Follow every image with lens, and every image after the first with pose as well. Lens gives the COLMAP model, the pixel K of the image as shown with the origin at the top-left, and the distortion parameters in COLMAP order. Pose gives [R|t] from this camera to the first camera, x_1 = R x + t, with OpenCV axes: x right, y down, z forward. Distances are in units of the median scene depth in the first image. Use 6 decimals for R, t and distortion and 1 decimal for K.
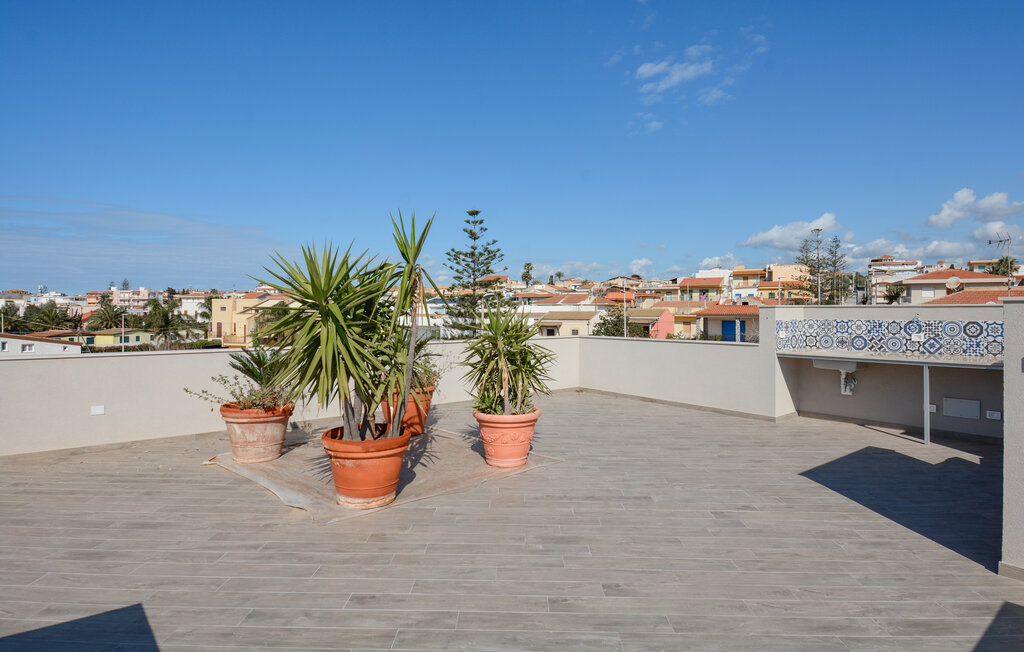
lens RADIAL K [[578.3, 0, 513.6], [0, 578.3, 317.1], [0, 0, 1]] dist [0.021108, -0.032103]
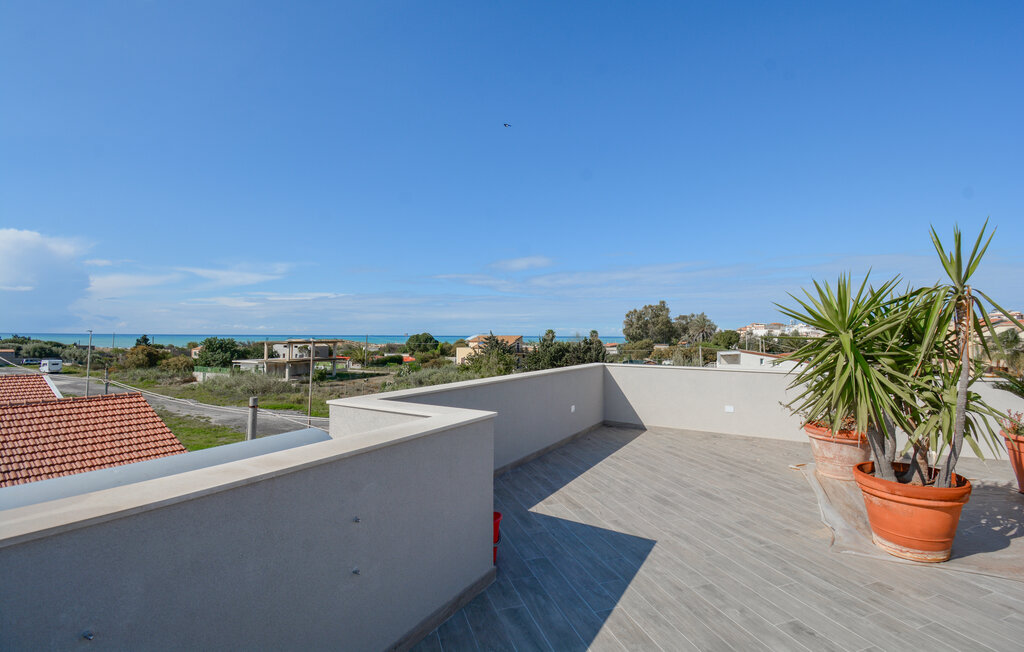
lens RADIAL K [[456.2, 0, 513.3], [0, 456.2, 306.2], [0, 0, 1]] dist [0.003149, -0.017398]
pose [[0.331749, -0.059681, -0.941478, 0.235417], [-0.015821, 0.997505, -0.068807, -0.006661], [0.943235, 0.037722, 0.329977, 0.174332]]
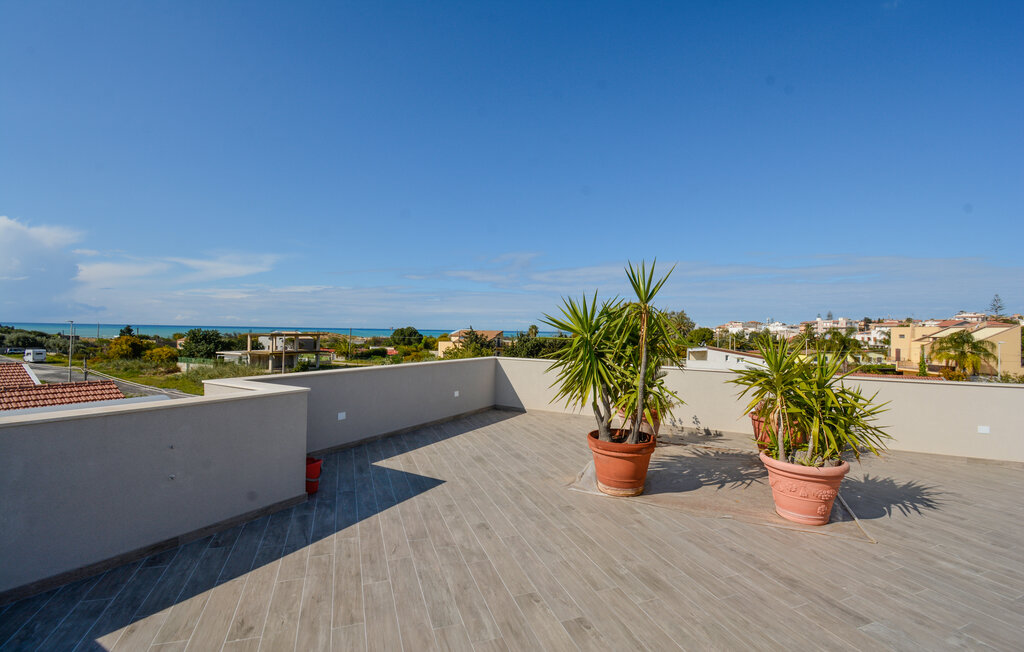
lens RADIAL K [[446.7, 0, 512.0], [0, 446.7, 326.0], [0, 0, 1]] dist [0.003125, -0.016424]
pose [[0.359167, -0.004299, -0.933263, 0.613101], [-0.027911, 0.999493, -0.015346, -0.024721], [0.932856, 0.031560, 0.358865, 0.429734]]
